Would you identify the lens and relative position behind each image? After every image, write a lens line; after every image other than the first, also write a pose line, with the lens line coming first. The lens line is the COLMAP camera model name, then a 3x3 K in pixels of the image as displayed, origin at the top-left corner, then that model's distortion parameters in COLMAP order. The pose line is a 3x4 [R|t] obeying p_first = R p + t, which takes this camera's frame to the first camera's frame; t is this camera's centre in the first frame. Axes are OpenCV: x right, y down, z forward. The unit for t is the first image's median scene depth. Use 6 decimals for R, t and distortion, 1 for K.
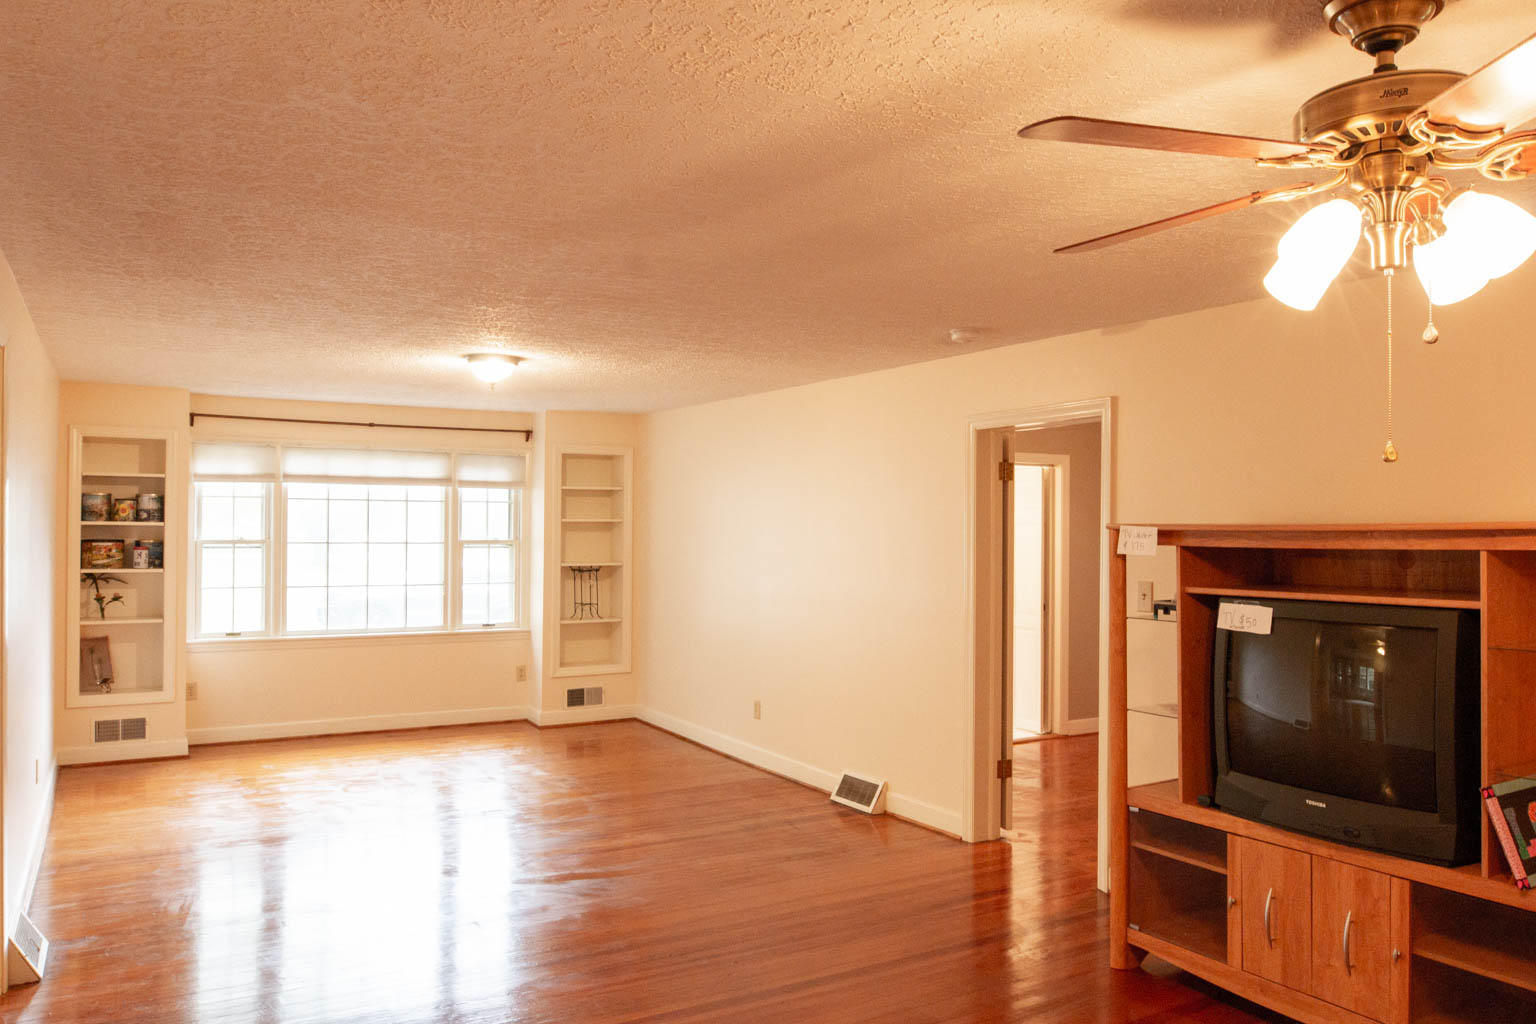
lens RADIAL K [[1125.1, 0, 761.3], [0, 1125.1, 514.2], [0, 0, 1]] dist [-0.048818, 0.016696]
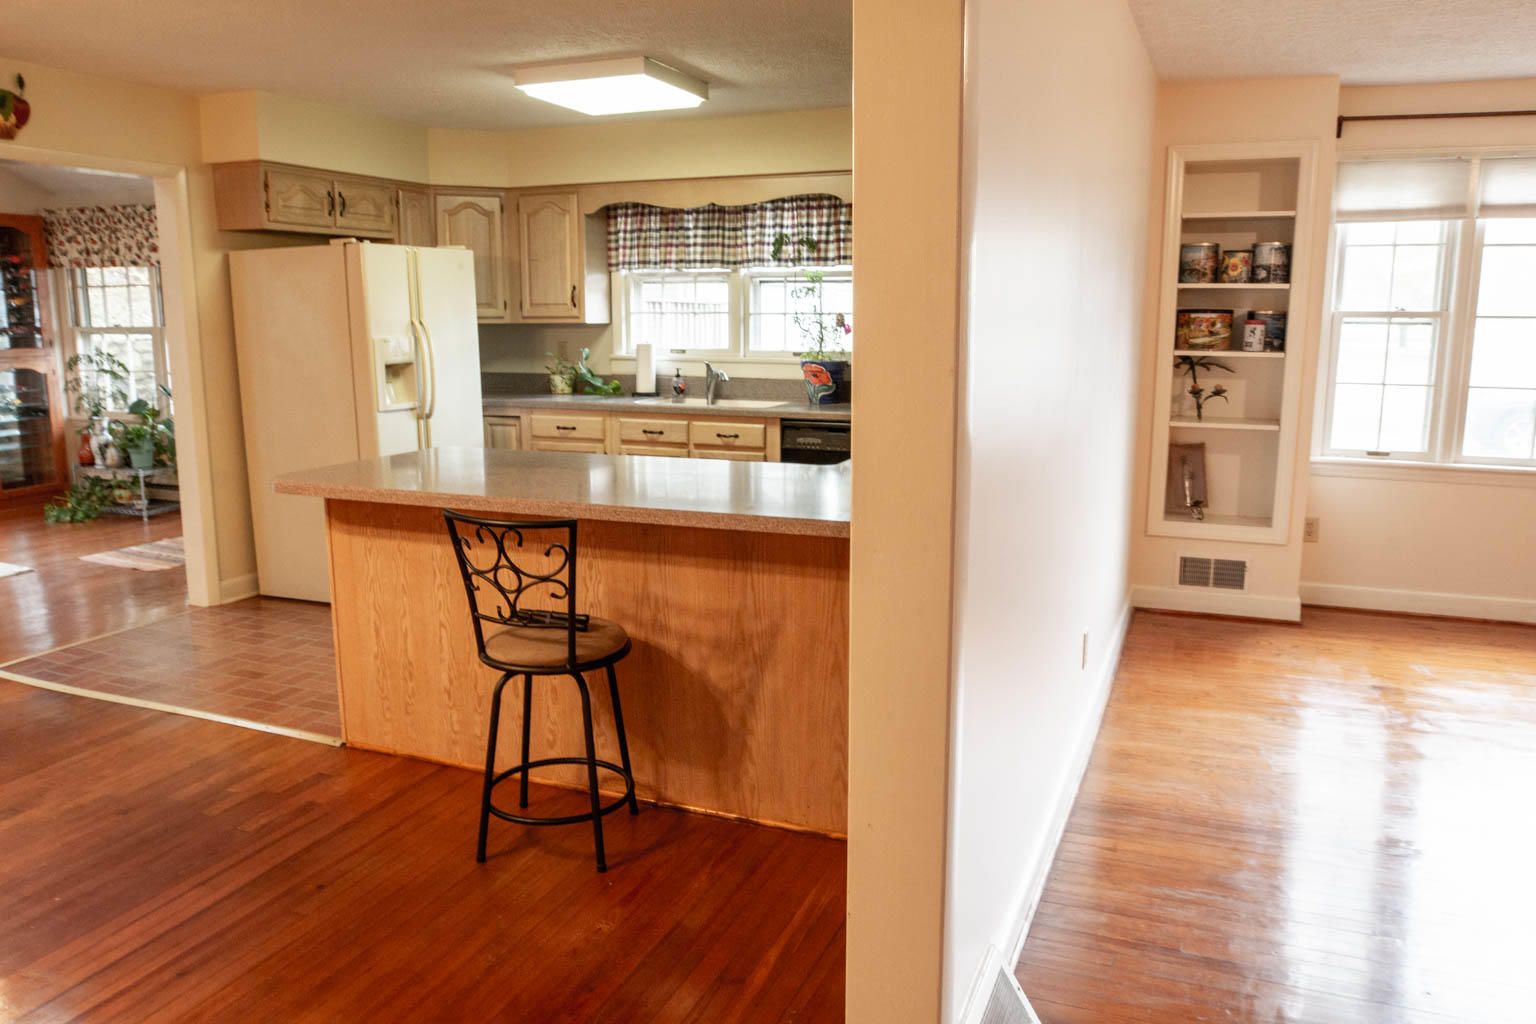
lens RADIAL K [[1125.1, 0, 763.3], [0, 1125.1, 516.3], [0, 0, 1]] dist [-0.048818, 0.016696]
pose [[0.606690, 0.138451, -0.782789, -0.217346], [0.016239, 0.982352, 0.186333, 0.018096], [0.794772, -0.125758, 0.593735, 0.386565]]
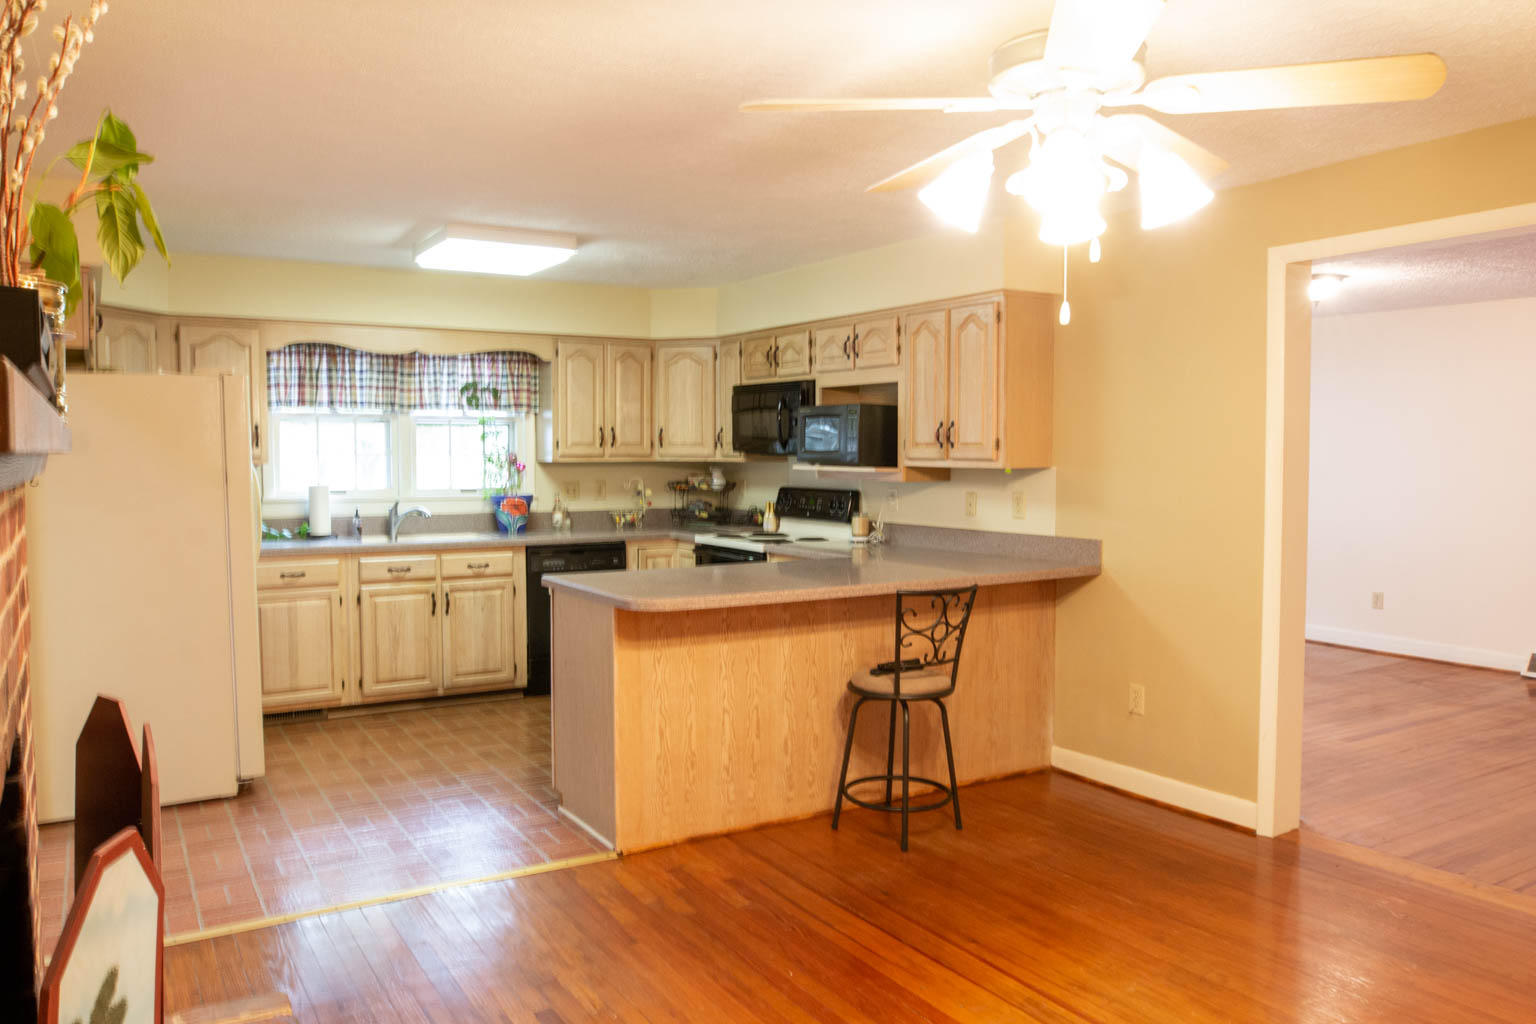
lens RADIAL K [[1125.1, 0, 767.1], [0, 1125.1, 514.1], [0, 0, 1]] dist [-0.048818, 0.016696]
pose [[0.999775, -0.006111, 0.020304, -0.744986], [0.004620, 0.997345, 0.072680, 0.008140], [-0.020694, -0.072570, 0.997149, -0.081940]]
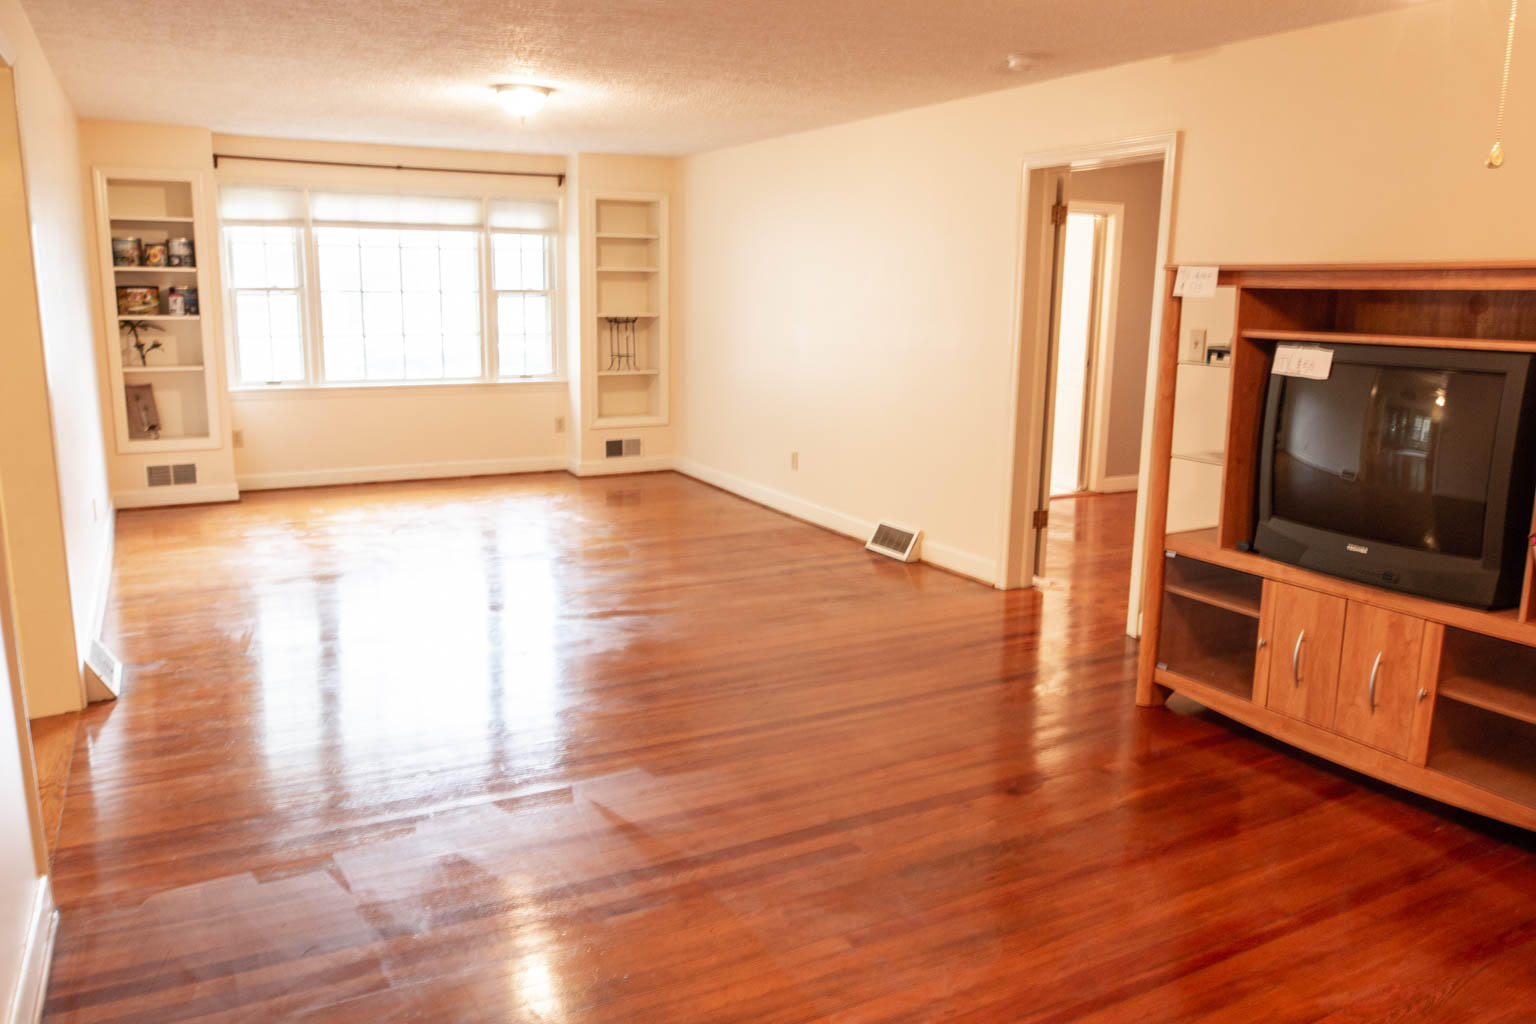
lens RADIAL K [[1125.1, 0, 760.3], [0, 1125.1, 513.4], [0, 0, 1]] dist [-0.048818, 0.016696]
pose [[0.999411, 0.014733, -0.030991, -0.002784], [-0.007965, 0.978074, 0.208105, 0.013288], [0.033378, -0.207735, 0.977615, 0.006893]]
